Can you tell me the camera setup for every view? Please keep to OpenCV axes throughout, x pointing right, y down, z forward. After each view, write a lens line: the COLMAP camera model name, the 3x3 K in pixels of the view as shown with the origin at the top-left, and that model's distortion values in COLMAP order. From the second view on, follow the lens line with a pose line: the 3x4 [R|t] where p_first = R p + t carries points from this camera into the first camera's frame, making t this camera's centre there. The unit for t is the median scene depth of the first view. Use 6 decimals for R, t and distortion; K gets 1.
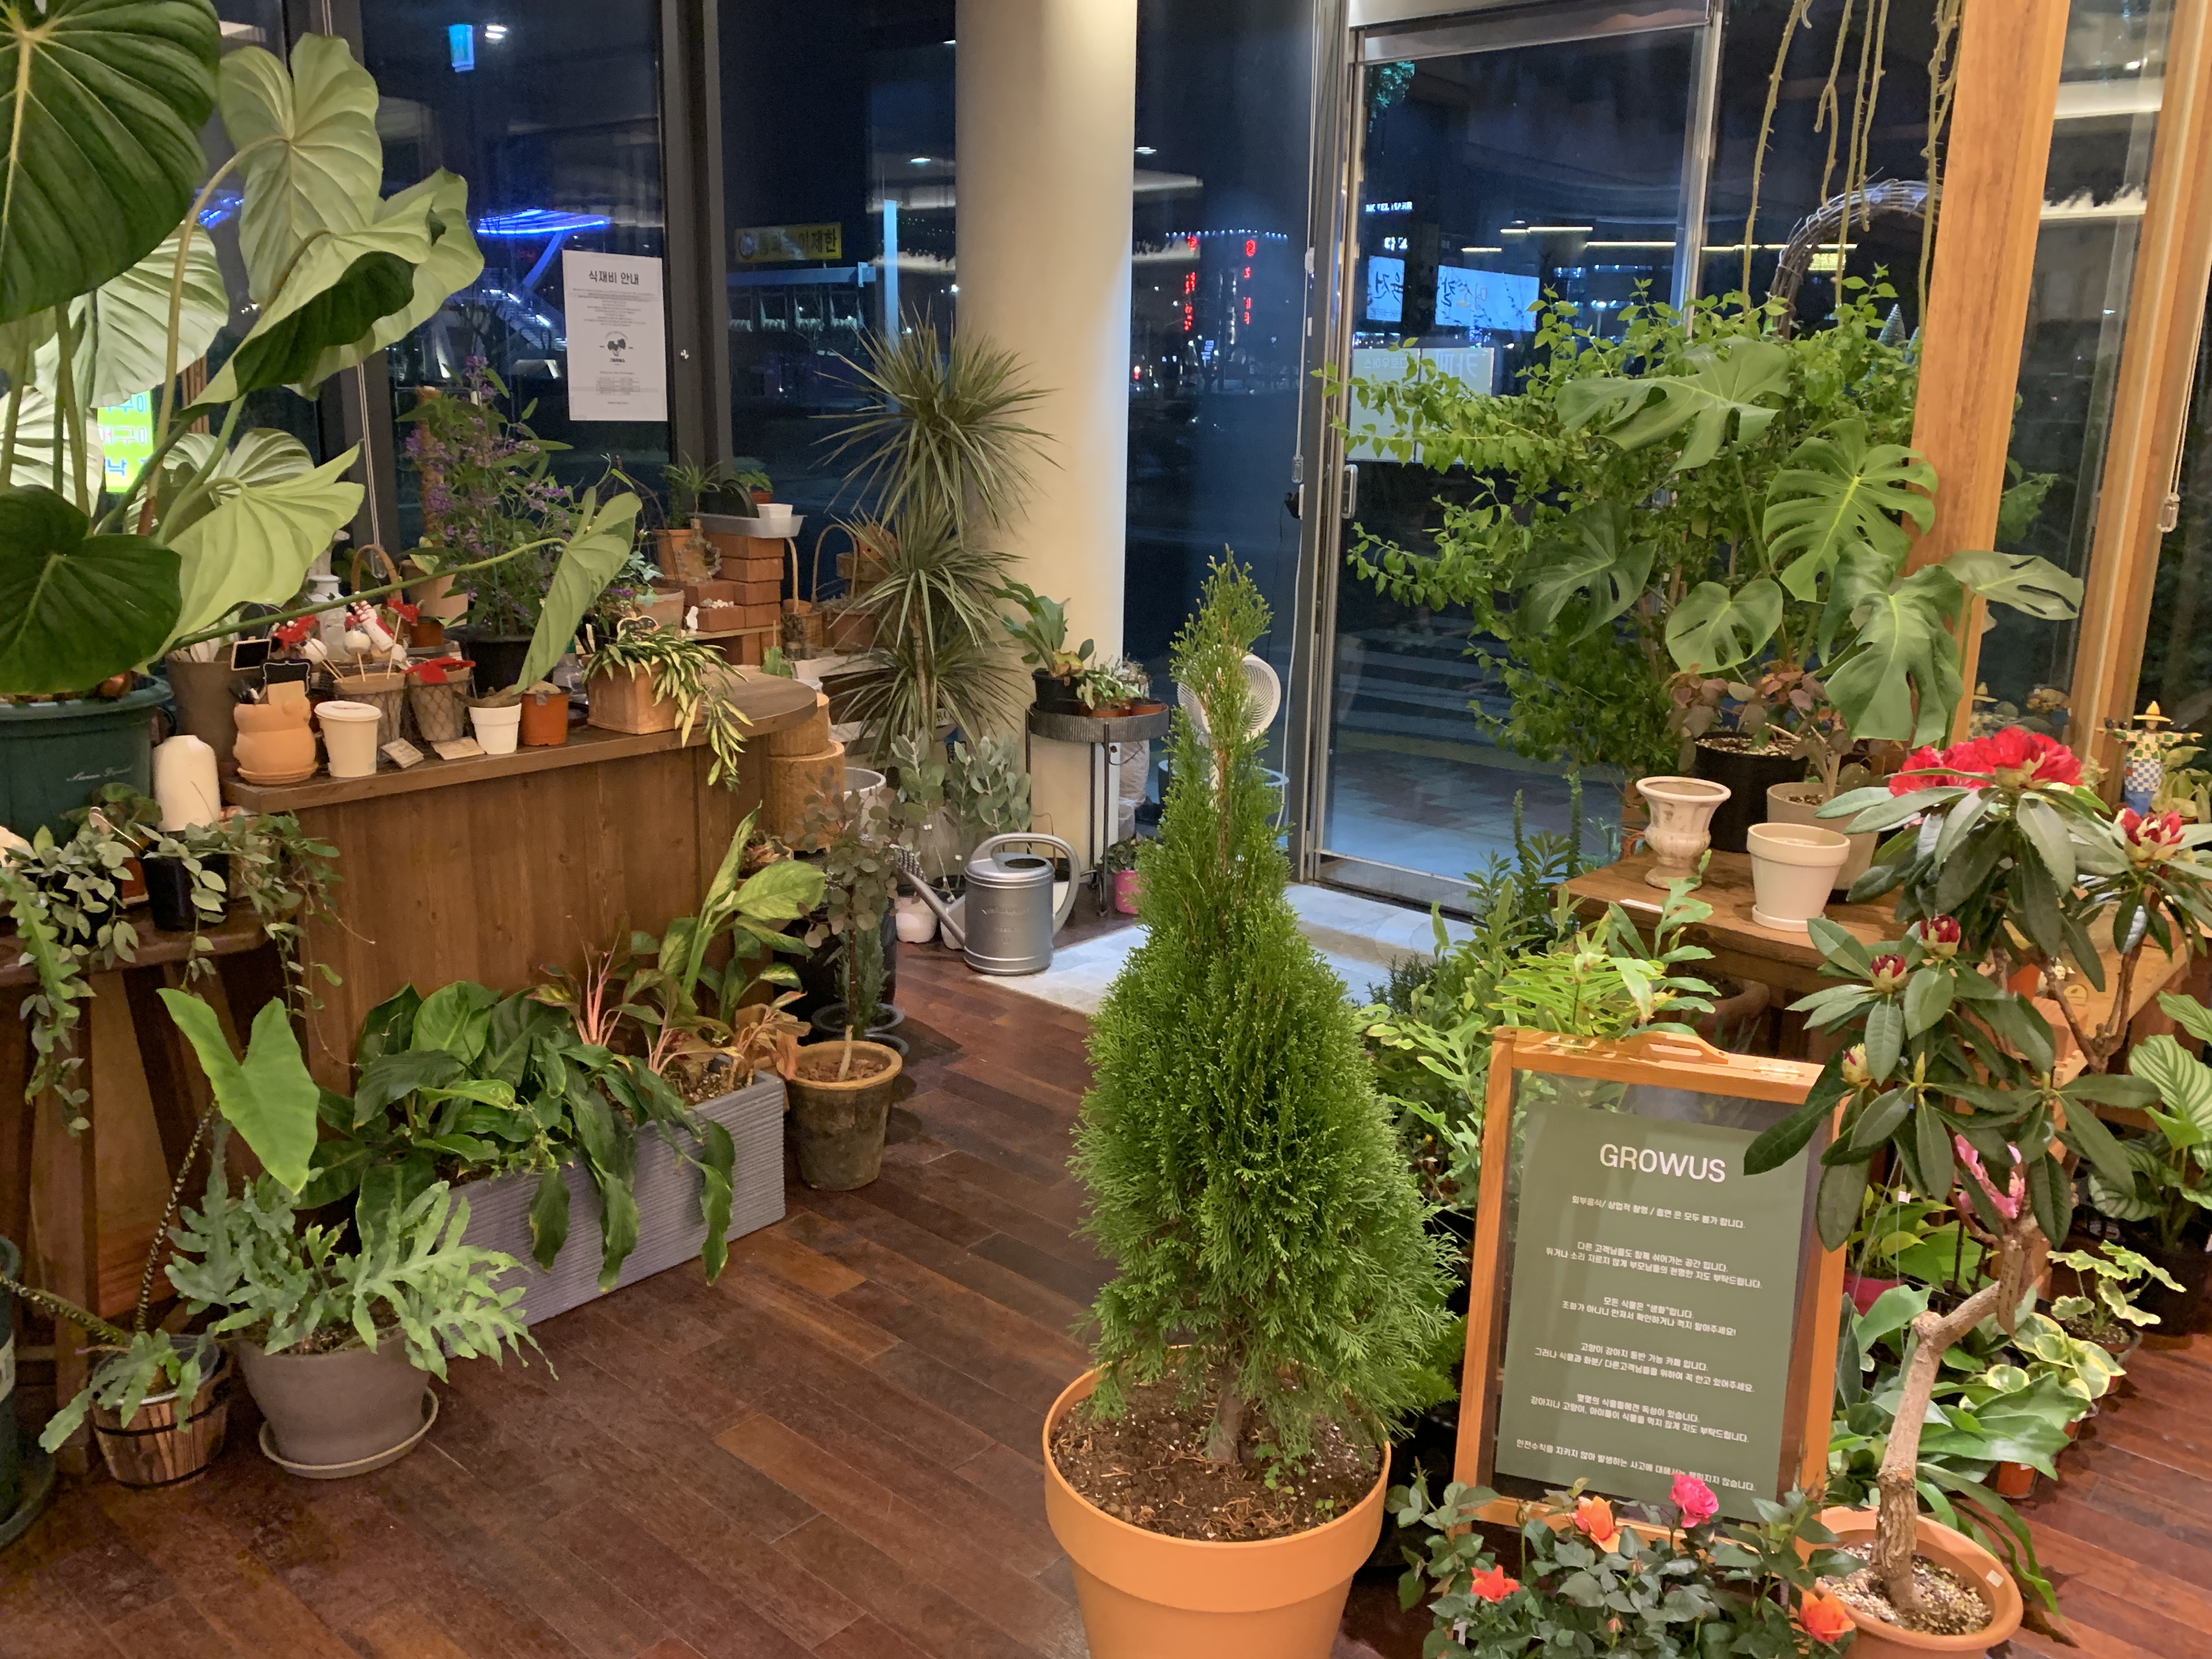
lens RADIAL K [[1743.7, 0, 1102.2], [0, 1743.7, 828.9], [0, 0, 1]] dist [-0.052148, -0.000364]
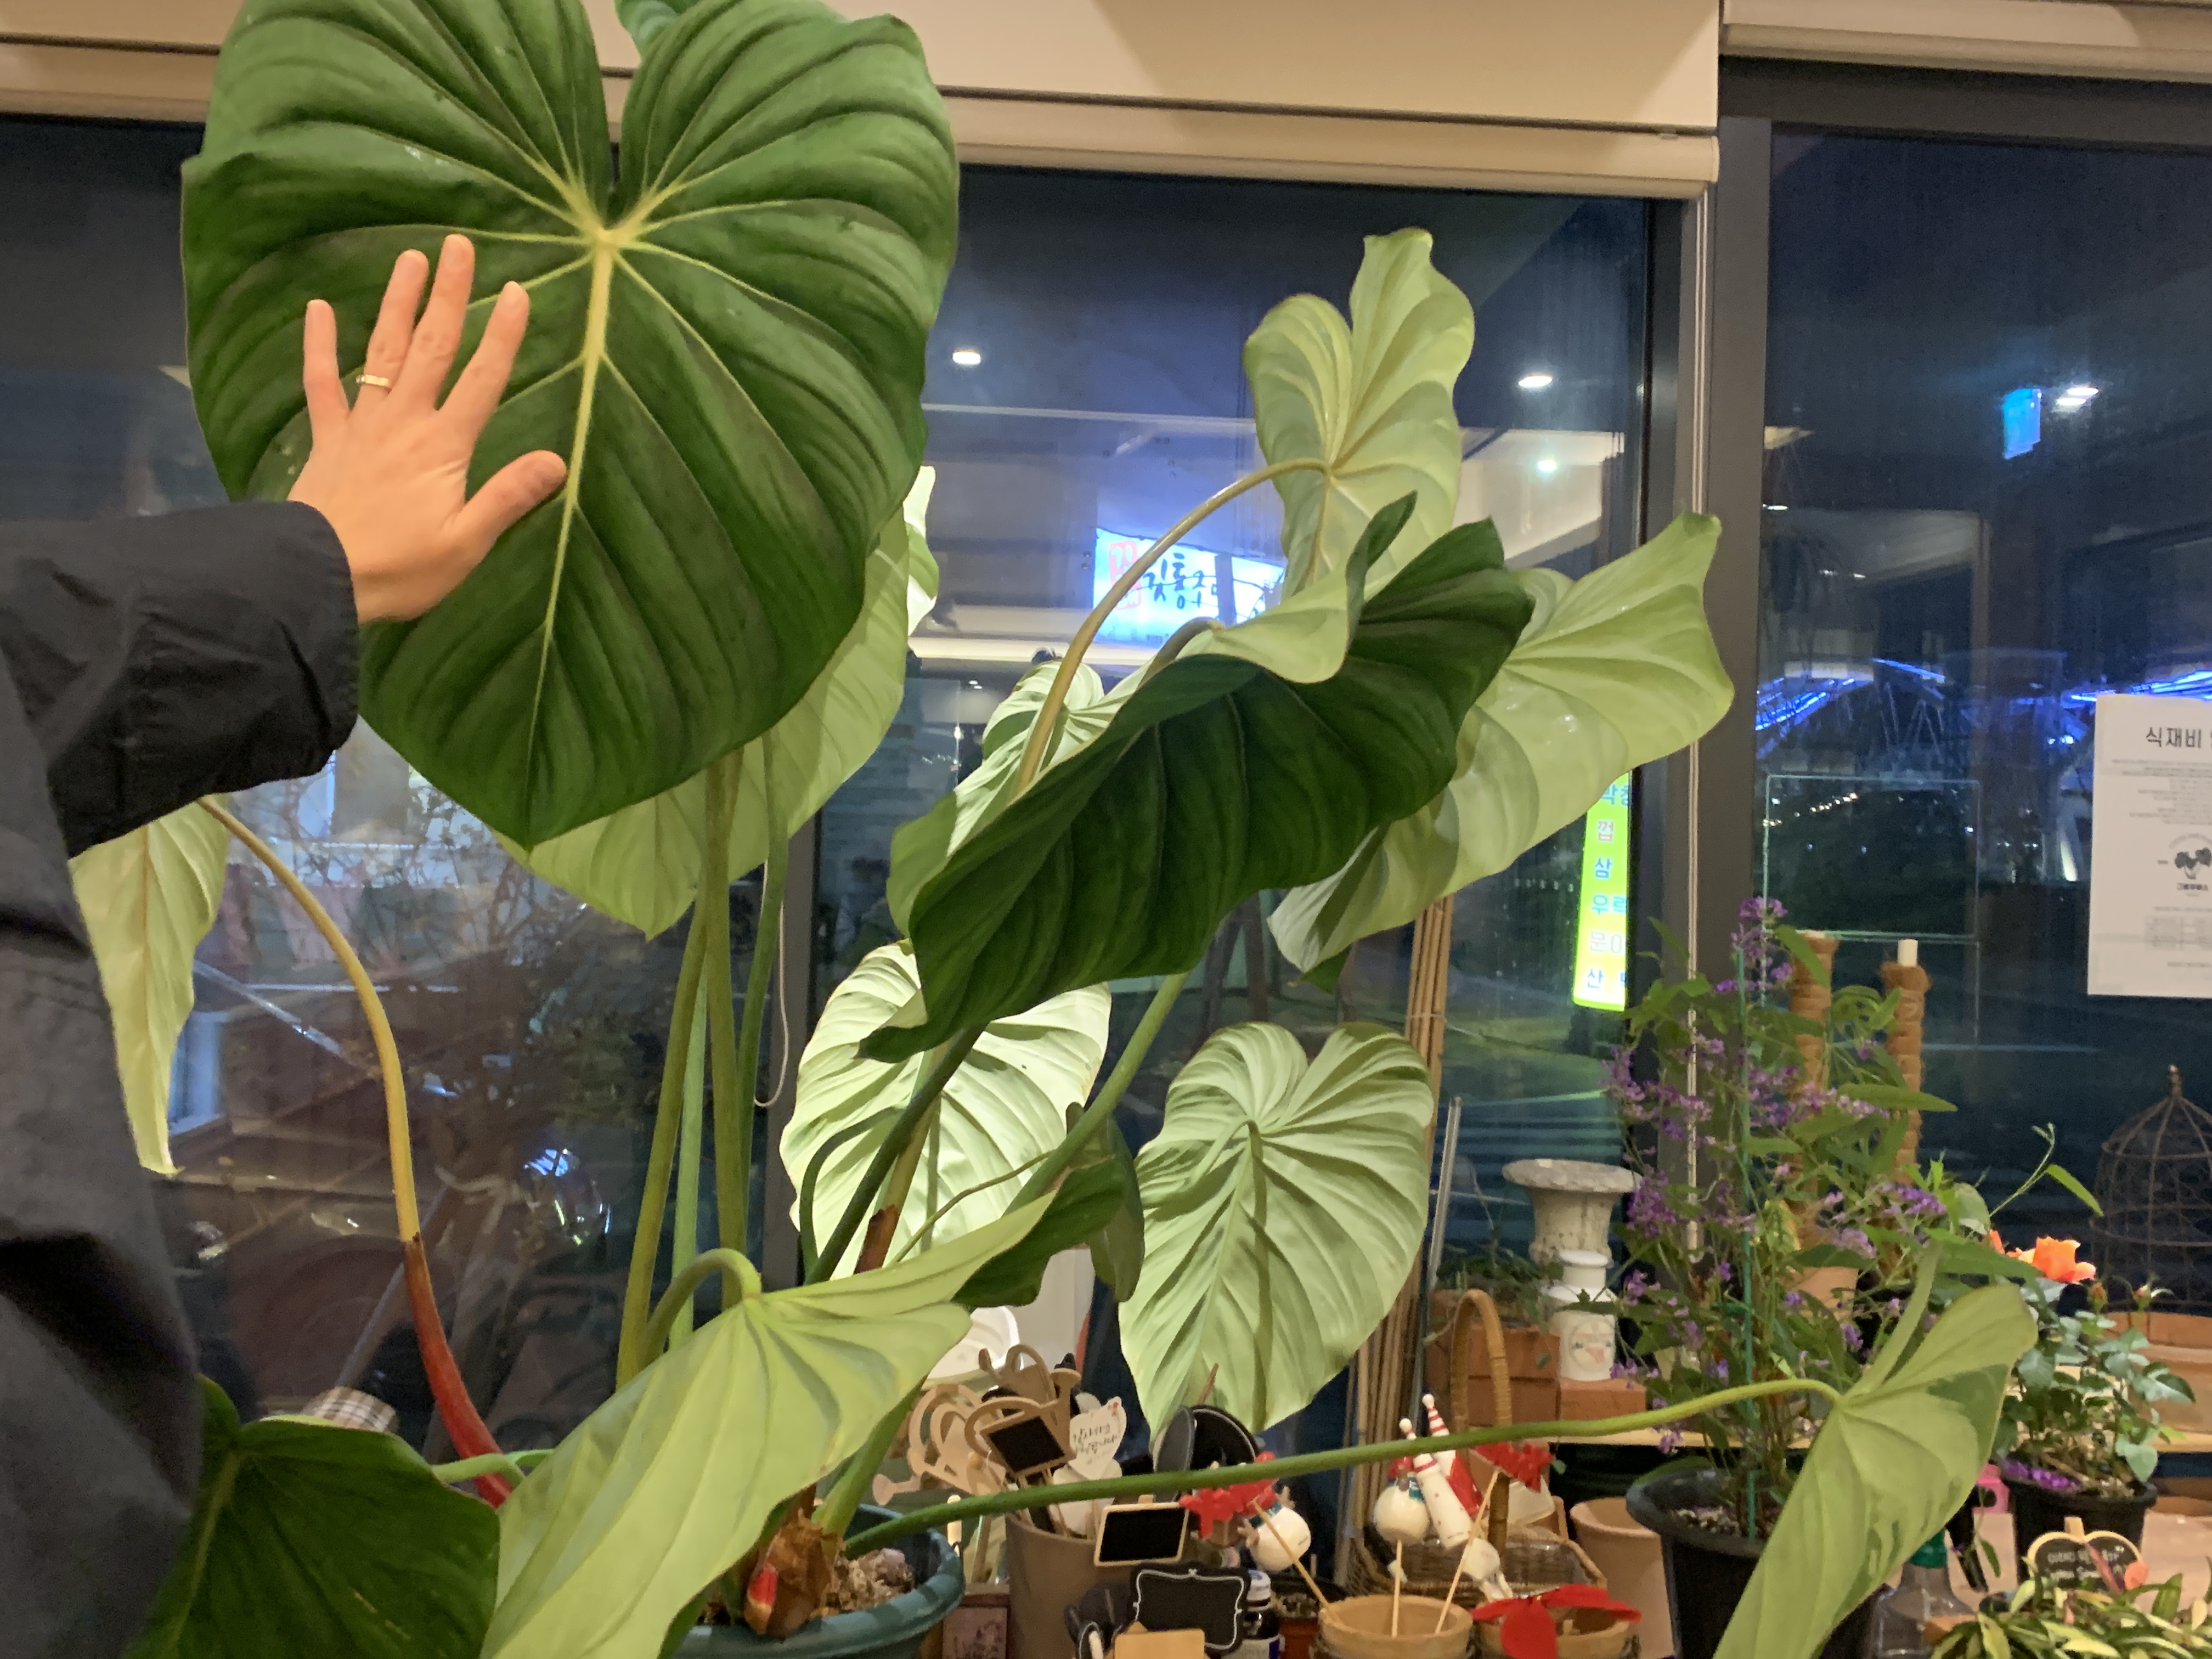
lens RADIAL K [[2208.8, 0, 1107.6], [0, 2208.8, 826.4], [0, 0, 1]] dist [-0.011858, 0.000000]
pose [[0.721922, -0.015447, -0.691802, -0.116378], [-0.176573, 0.962542, -0.205753, -0.206687], [0.669067, 0.270691, 0.692153, 0.689502]]
